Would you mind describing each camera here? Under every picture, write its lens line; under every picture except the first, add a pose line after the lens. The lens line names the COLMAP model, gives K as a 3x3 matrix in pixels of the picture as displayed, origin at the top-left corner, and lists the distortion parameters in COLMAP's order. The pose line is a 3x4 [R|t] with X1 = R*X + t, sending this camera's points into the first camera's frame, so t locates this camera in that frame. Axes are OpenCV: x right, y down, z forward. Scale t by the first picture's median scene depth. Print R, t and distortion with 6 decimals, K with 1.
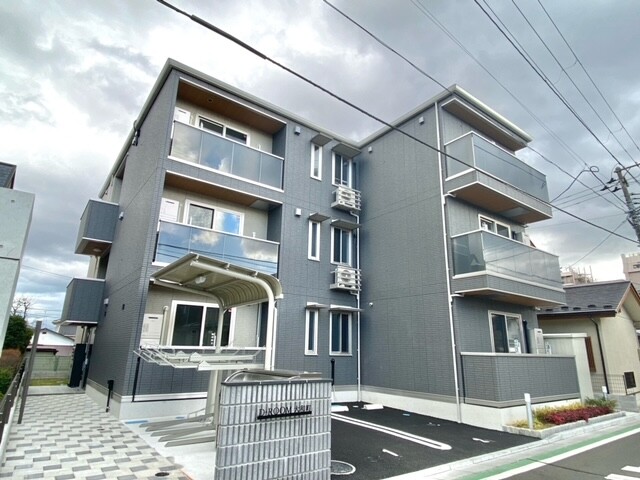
lens RADIAL K [[381.2, 0, 320.0], [0, 381.2, 240.0], [0, 0, 1]] dist [0.049860, -0.048931]
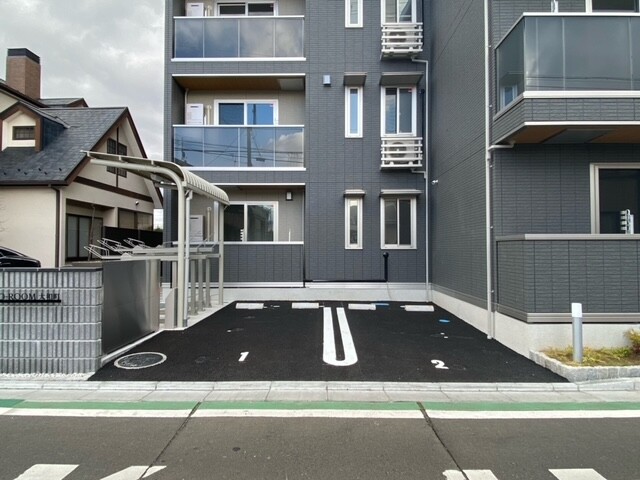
lens RADIAL K [[381.2, 0, 320.0], [0, 381.2, 240.0], [0, 0, 1]] dist [0.049860, -0.048931]
pose [[0.790508, -0.035846, -0.611402, 0.505572], [0.185549, 0.965386, 0.183305, 0.123029], [0.583669, -0.258349, 0.769796, 0.334794]]
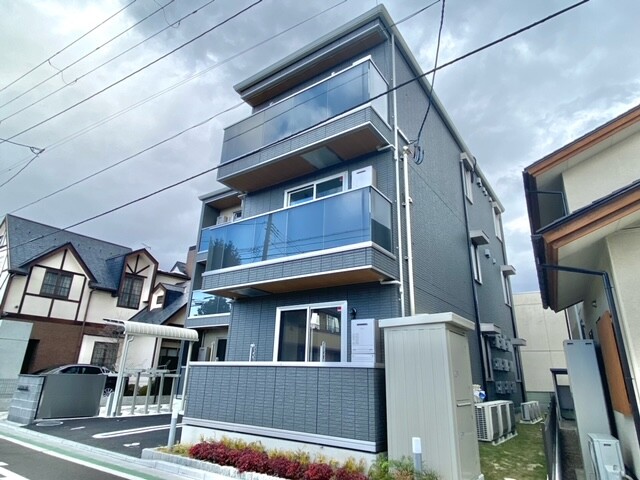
lens RADIAL K [[381.2, 0, 320.0], [0, 381.2, 240.0], [0, 0, 1]] dist [0.049860, -0.048931]
pose [[0.309670, -0.327323, -0.892729, 1.304007], [0.240542, 0.935308, -0.259495, 0.299195], [0.919915, -0.134381, 0.368371, 0.884976]]
